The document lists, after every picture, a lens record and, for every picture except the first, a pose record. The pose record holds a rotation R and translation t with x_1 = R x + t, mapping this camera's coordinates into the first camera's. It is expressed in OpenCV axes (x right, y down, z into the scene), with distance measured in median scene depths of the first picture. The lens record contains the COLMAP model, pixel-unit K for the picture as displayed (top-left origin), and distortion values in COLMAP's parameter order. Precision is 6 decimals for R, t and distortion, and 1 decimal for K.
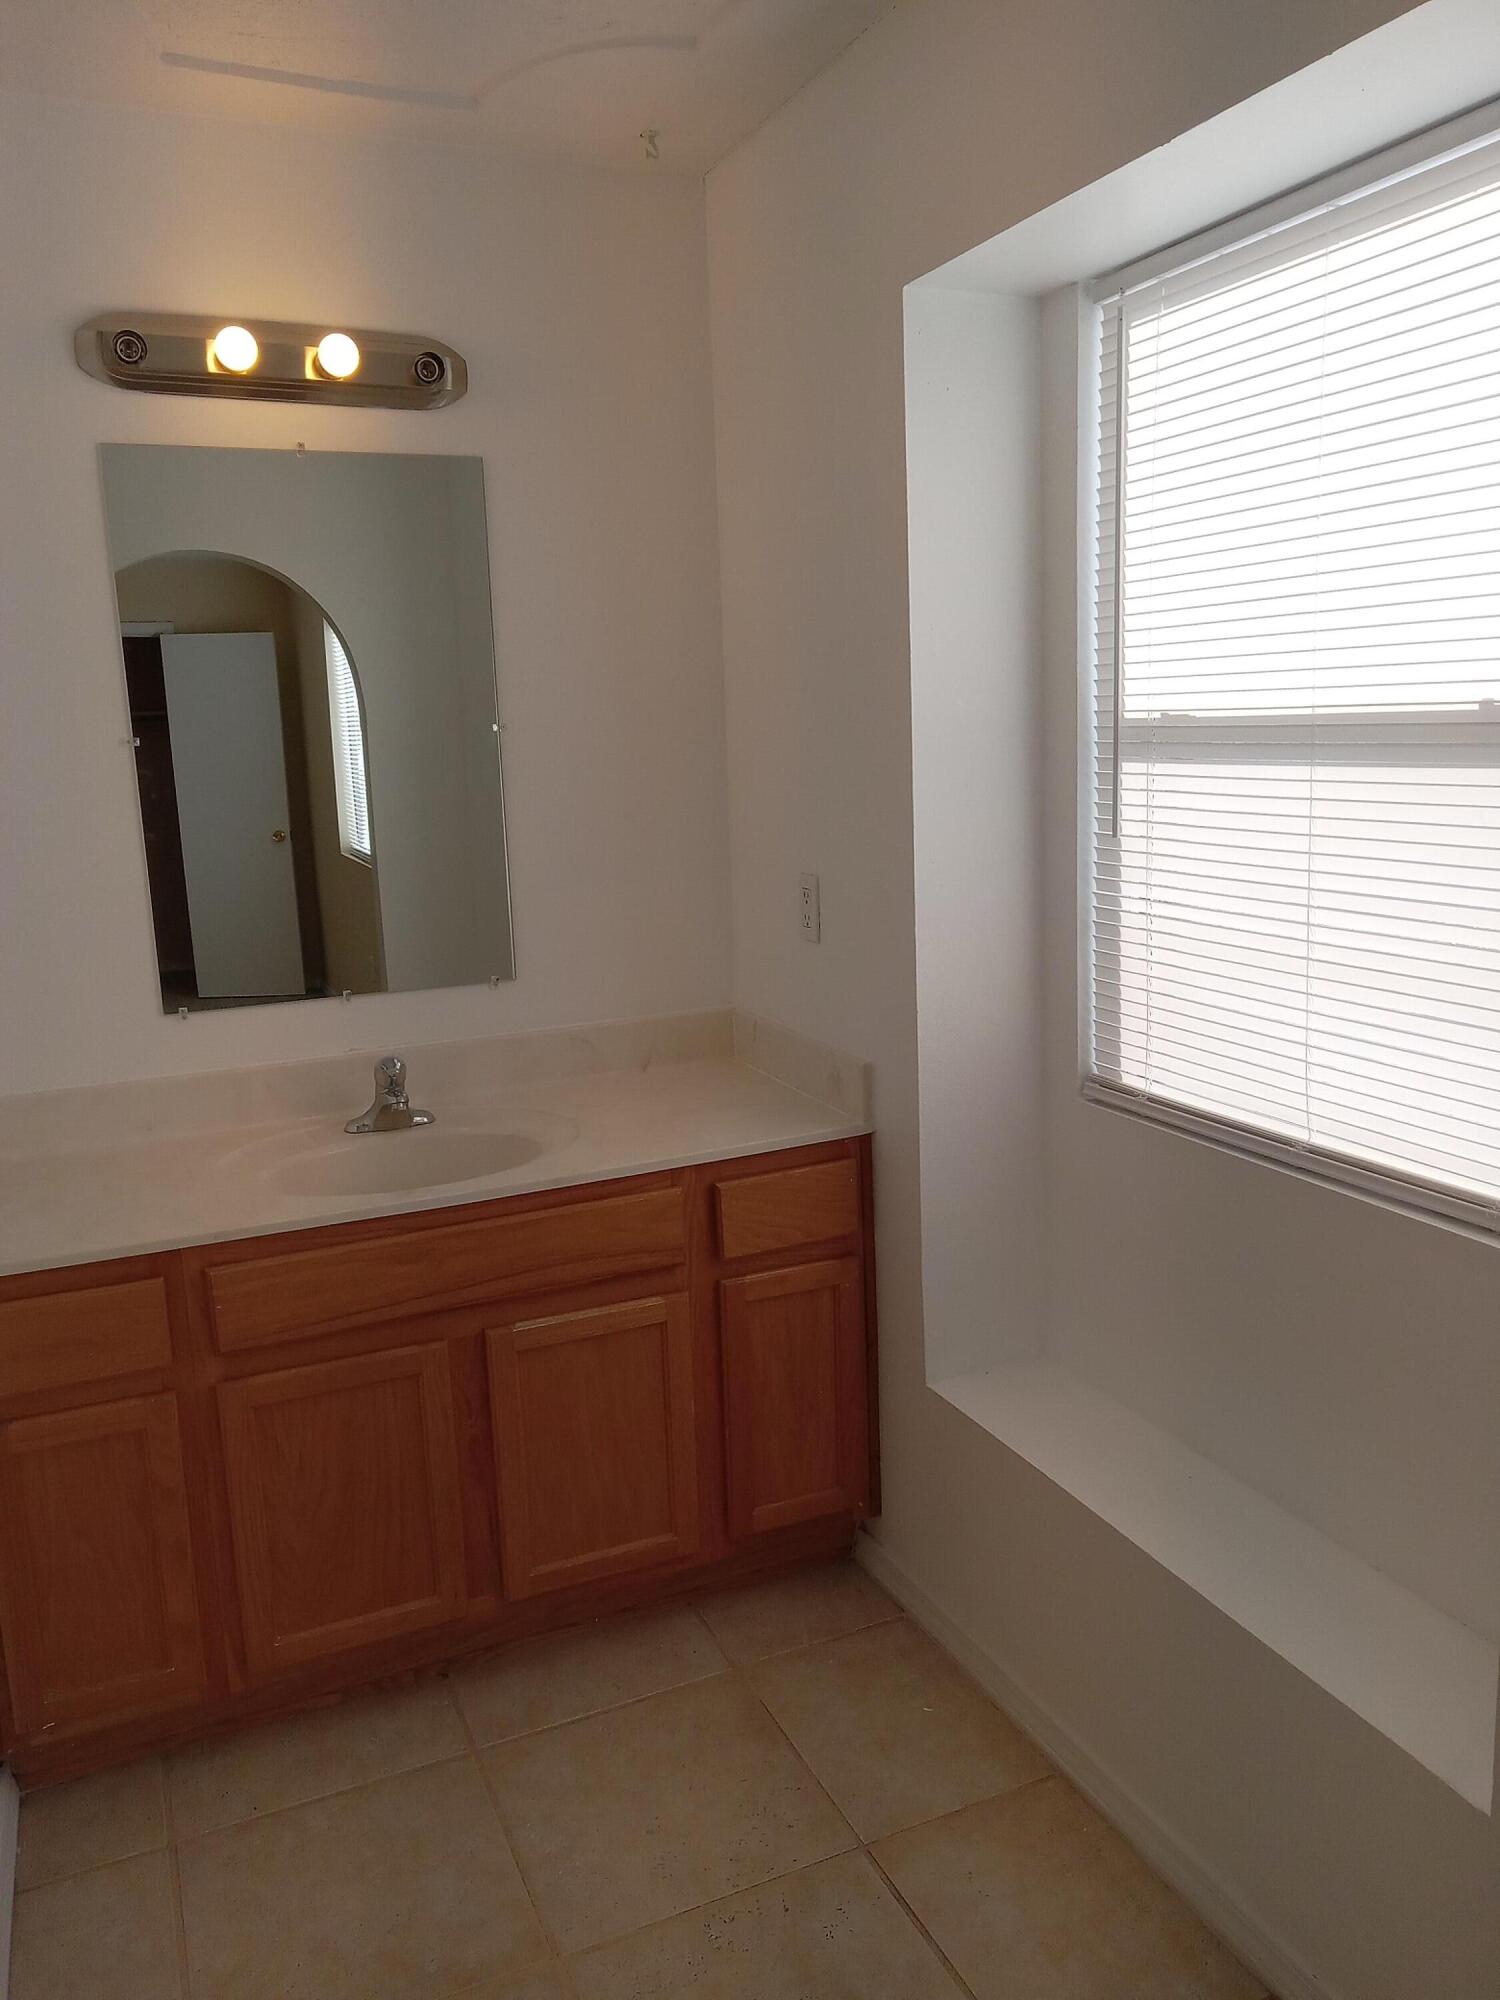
lens RADIAL K [[1476.4, 0, 748.3], [0, 1476.4, 1007.6], [0, 0, 1]] dist [0.004968, -0.013260]
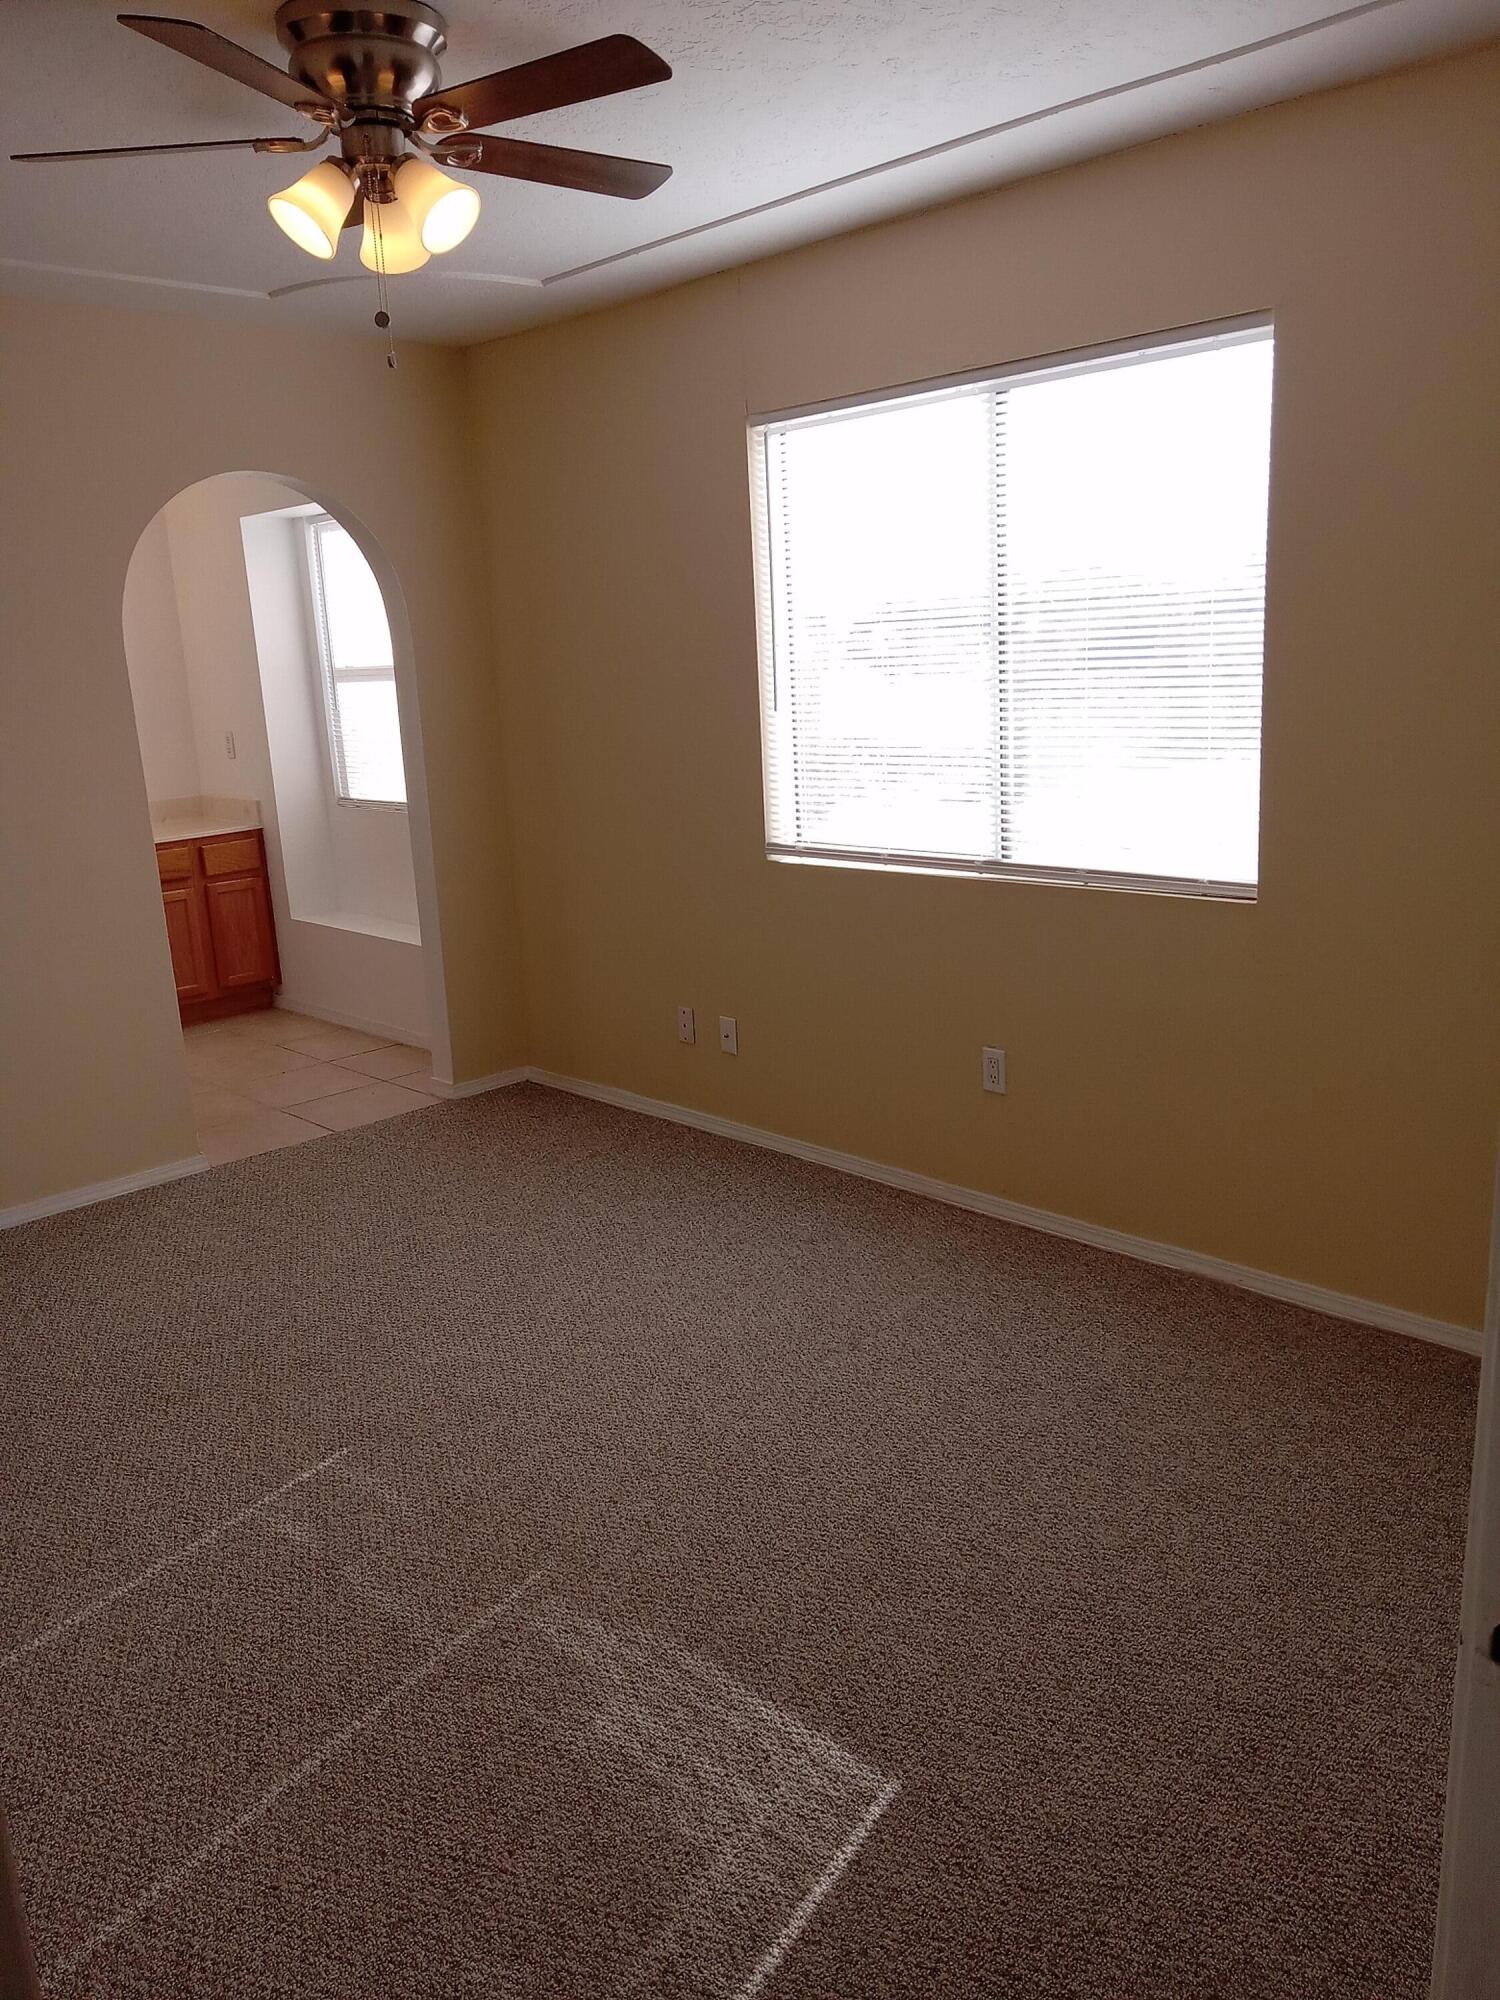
lens RADIAL K [[1476.4, 0, 745.6], [0, 1476.4, 989.6], [0, 0, 1]] dist [0.004968, -0.013260]
pose [[0.937555, -0.091073, 0.335703, -0.018659], [0.081014, 0.995747, 0.043878, 0.332950], [-0.338272, -0.013942, 0.940945, -1.803468]]
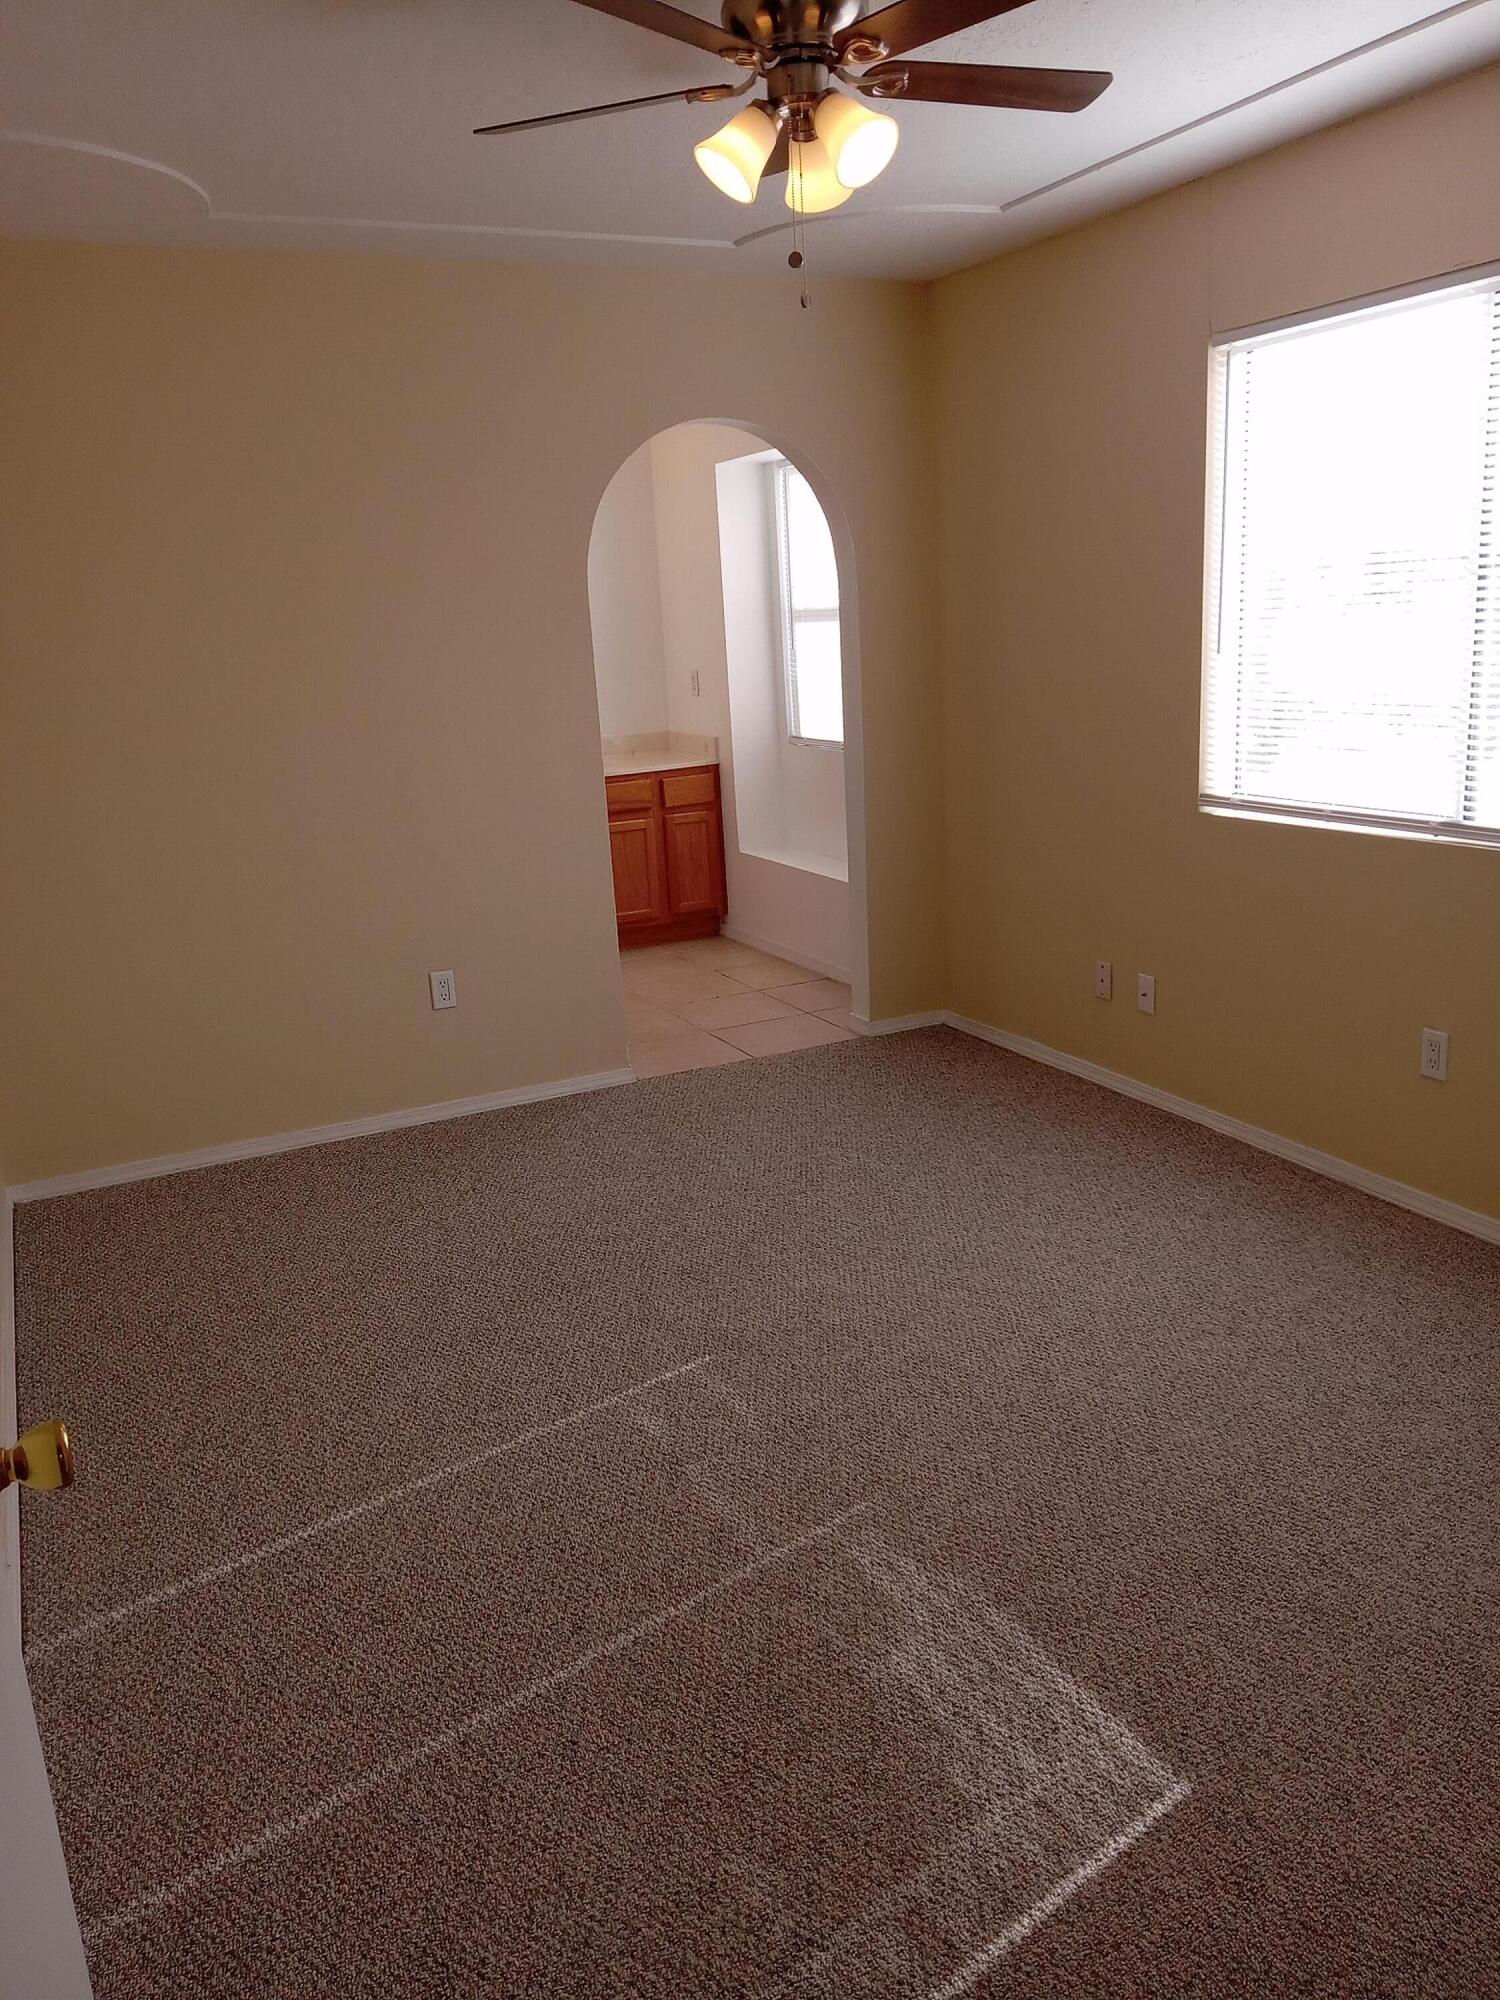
lens RADIAL K [[1476.4, 0, 742.7], [0, 1476.4, 988.1], [0, 0, 1]] dist [0.004968, -0.013260]
pose [[0.999204, -0.028558, 0.027845, 0.040976], [0.026747, 0.997632, 0.063370, 0.337007], [-0.029589, -0.062574, 0.997602, -1.810683]]
